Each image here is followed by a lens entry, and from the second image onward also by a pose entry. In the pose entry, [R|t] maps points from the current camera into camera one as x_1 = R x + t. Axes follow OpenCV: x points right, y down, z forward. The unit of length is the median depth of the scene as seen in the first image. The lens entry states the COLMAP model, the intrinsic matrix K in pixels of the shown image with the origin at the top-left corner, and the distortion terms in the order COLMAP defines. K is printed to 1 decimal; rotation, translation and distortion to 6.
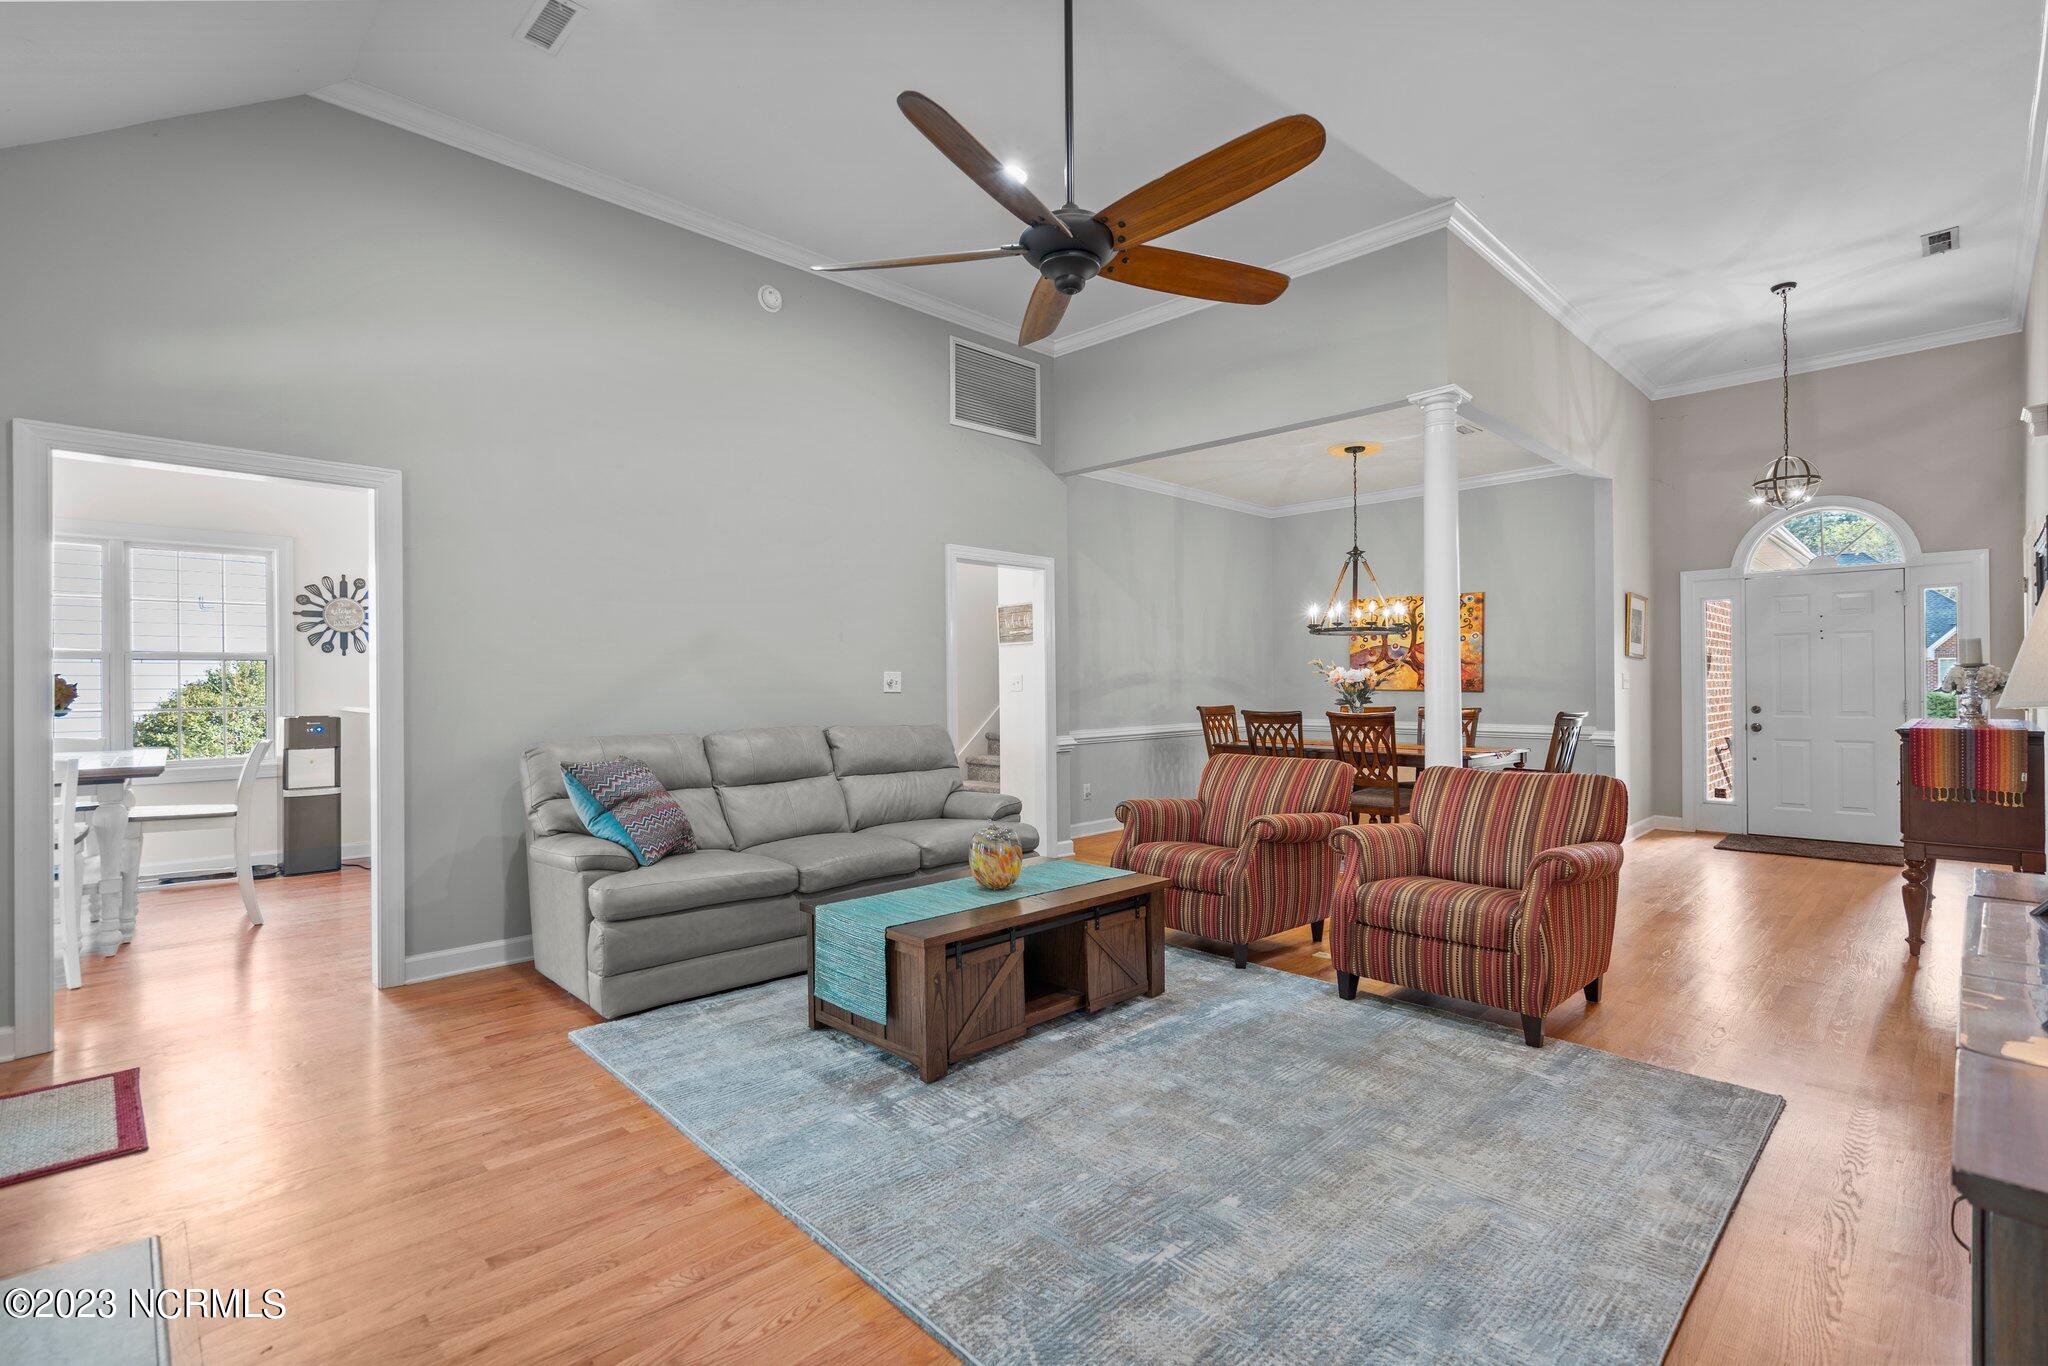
lens RADIAL K [[930.9, 0, 1024.0], [0, 930.9, 683.0], [0, 0, 1]] dist [-0.000629, 0.000347]
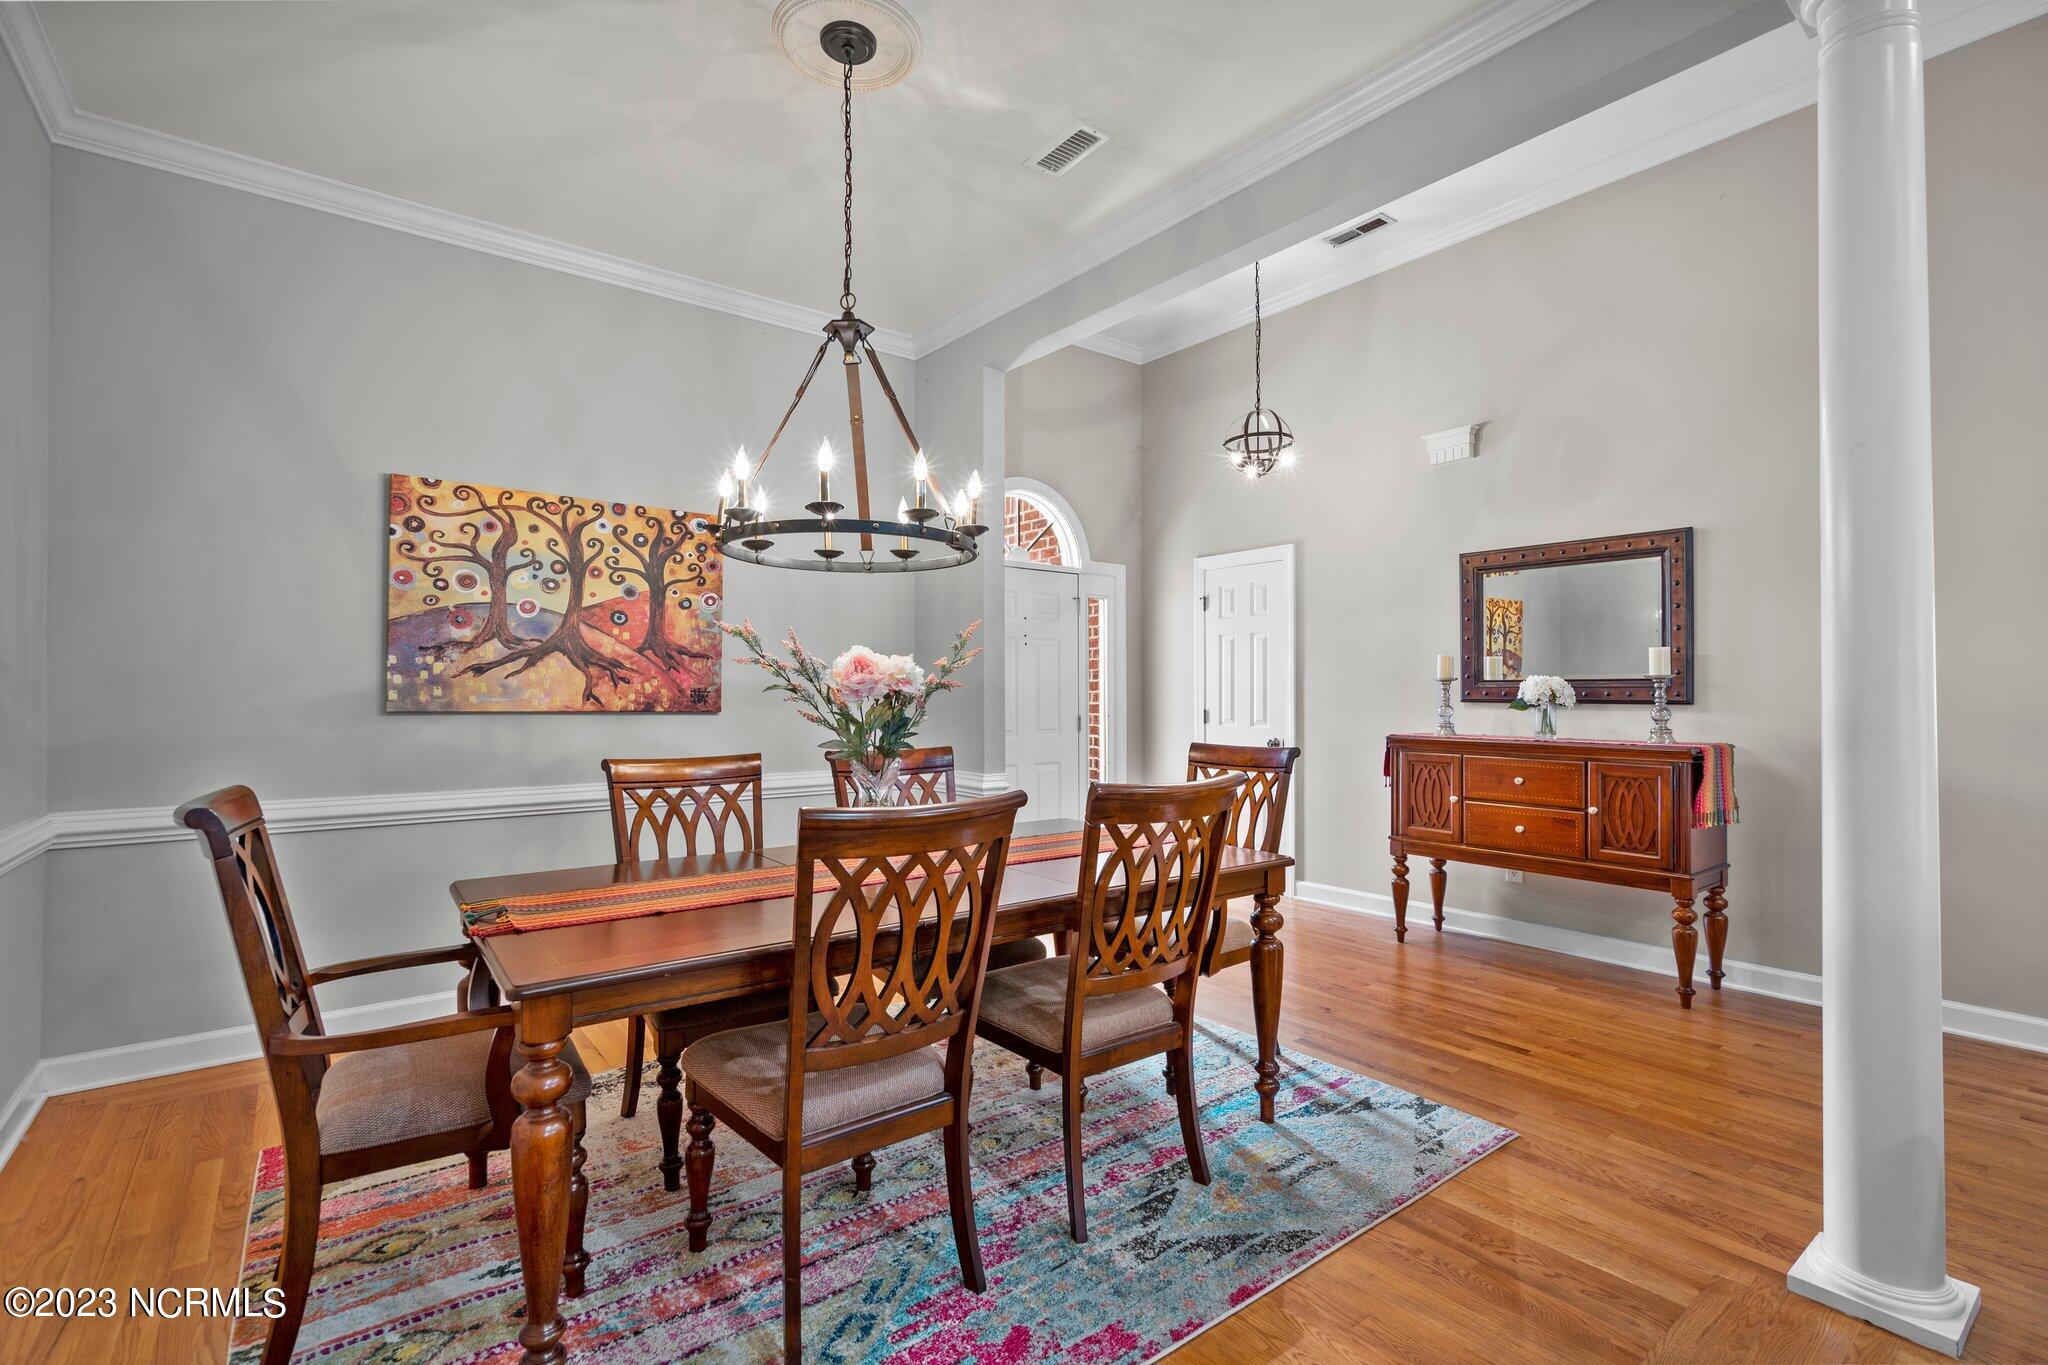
lens RADIAL K [[930.9, 0, 1024.0], [0, 930.9, 682.5], [0, 0, 1]] dist [-0.000629, 0.000347]
pose [[0.118961, 0.016914, 0.992755, 0.011814], [-0.000052, 0.999855, -0.017029, 0.001670], [-0.992899, 0.001975, 0.118944, 0.866685]]
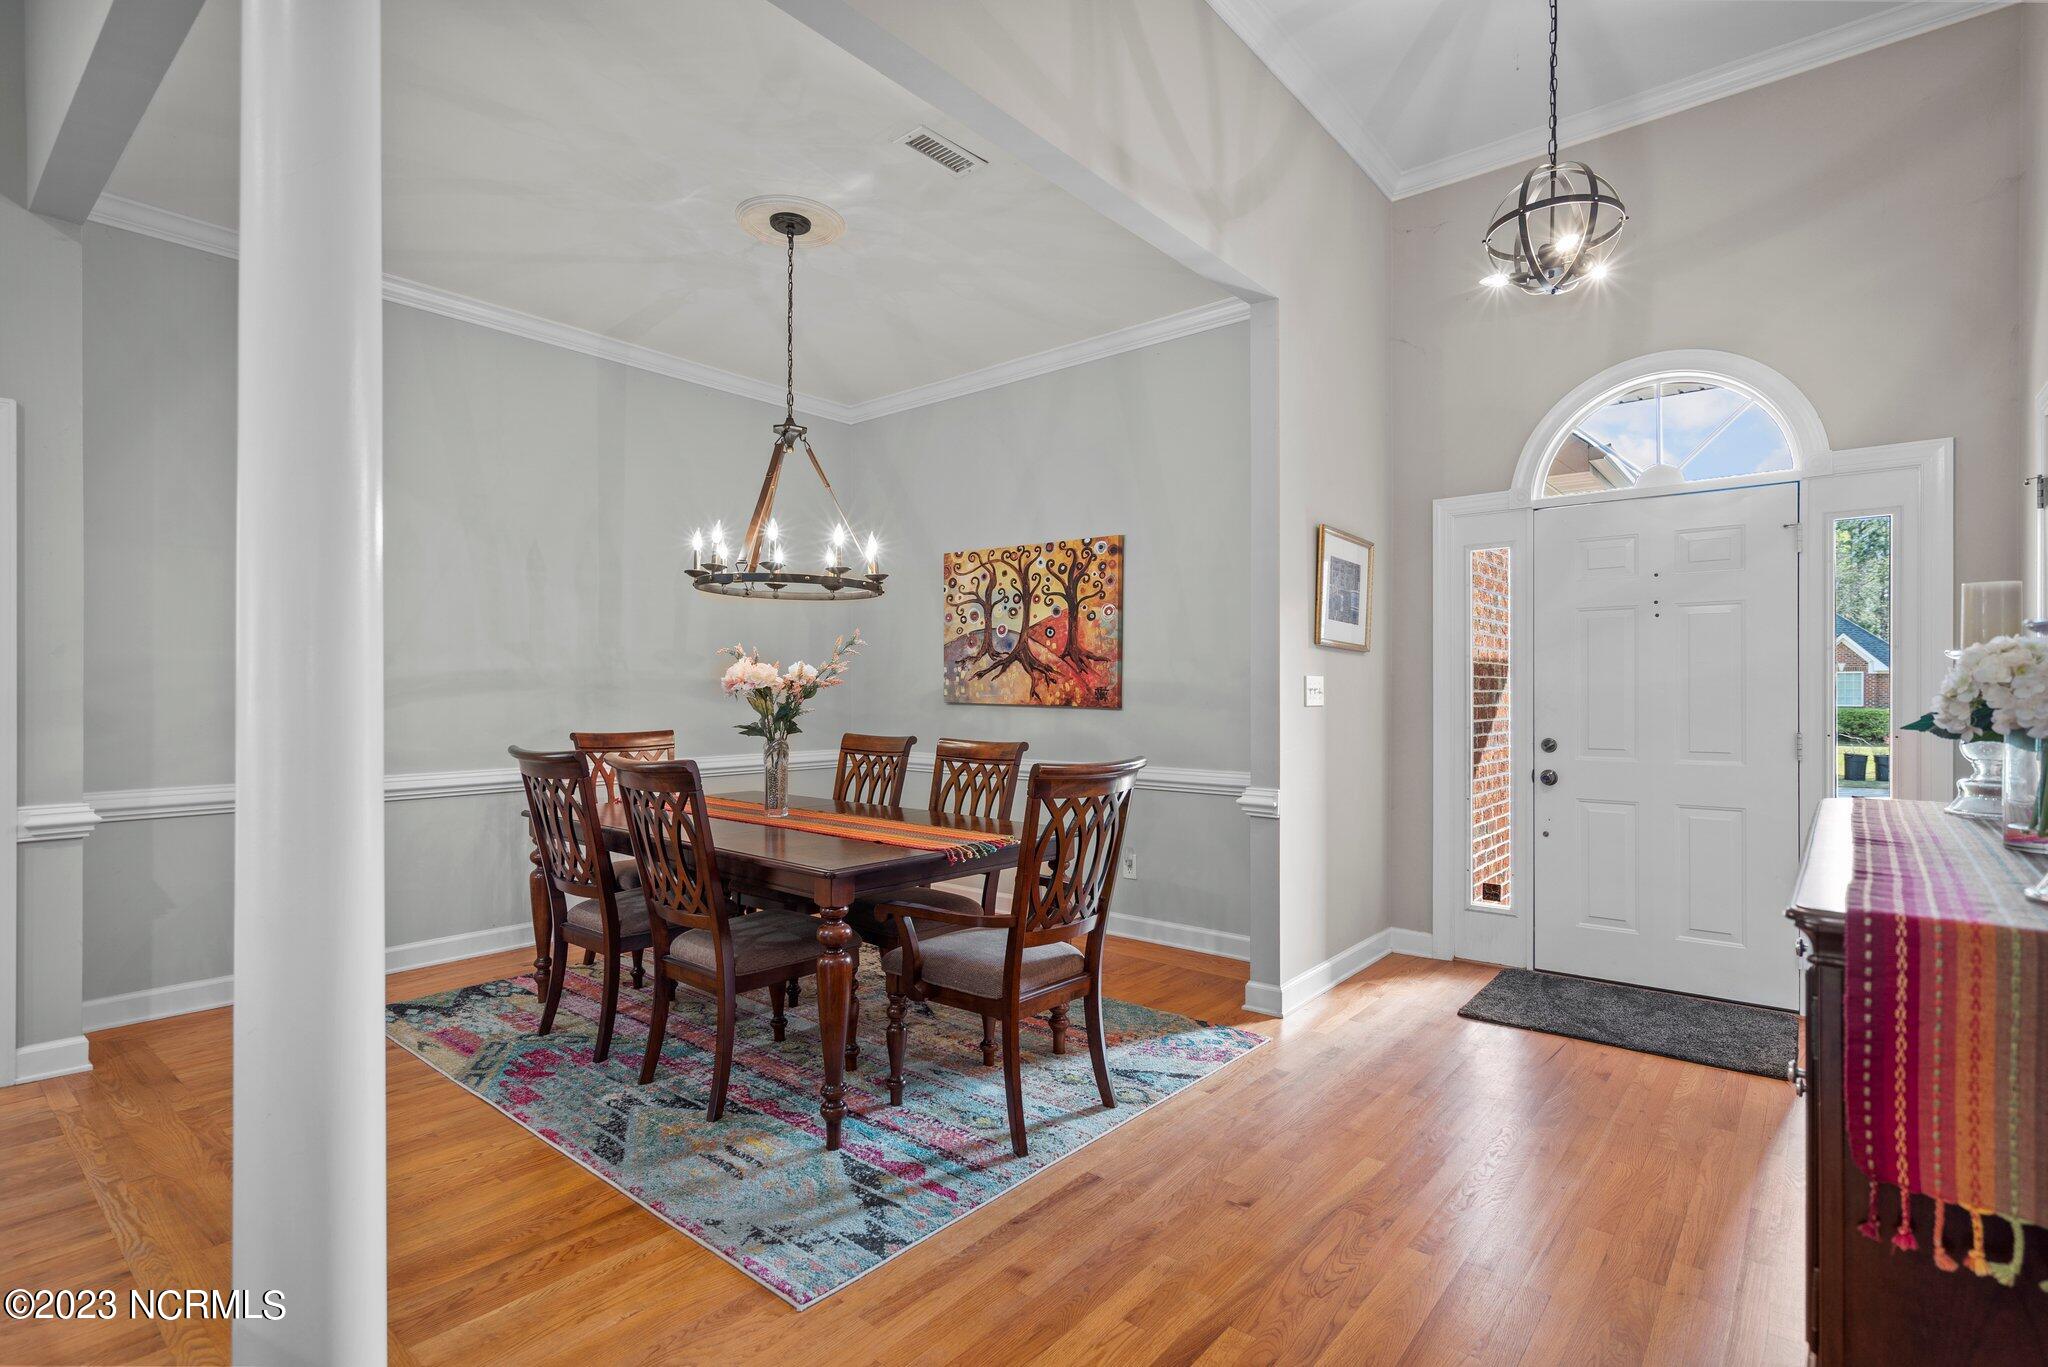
lens RADIAL K [[979.2, 0, 1026.0], [0, 979.2, 692.6], [0, 0, 1]] dist [-0.000507, -0.000291]
pose [[0.995327, 0.008138, 0.096215, 0.422150], [-0.008269, 0.999965, 0.000962, -0.000694], [-0.096204, -0.001753, 0.995360, 0.451922]]
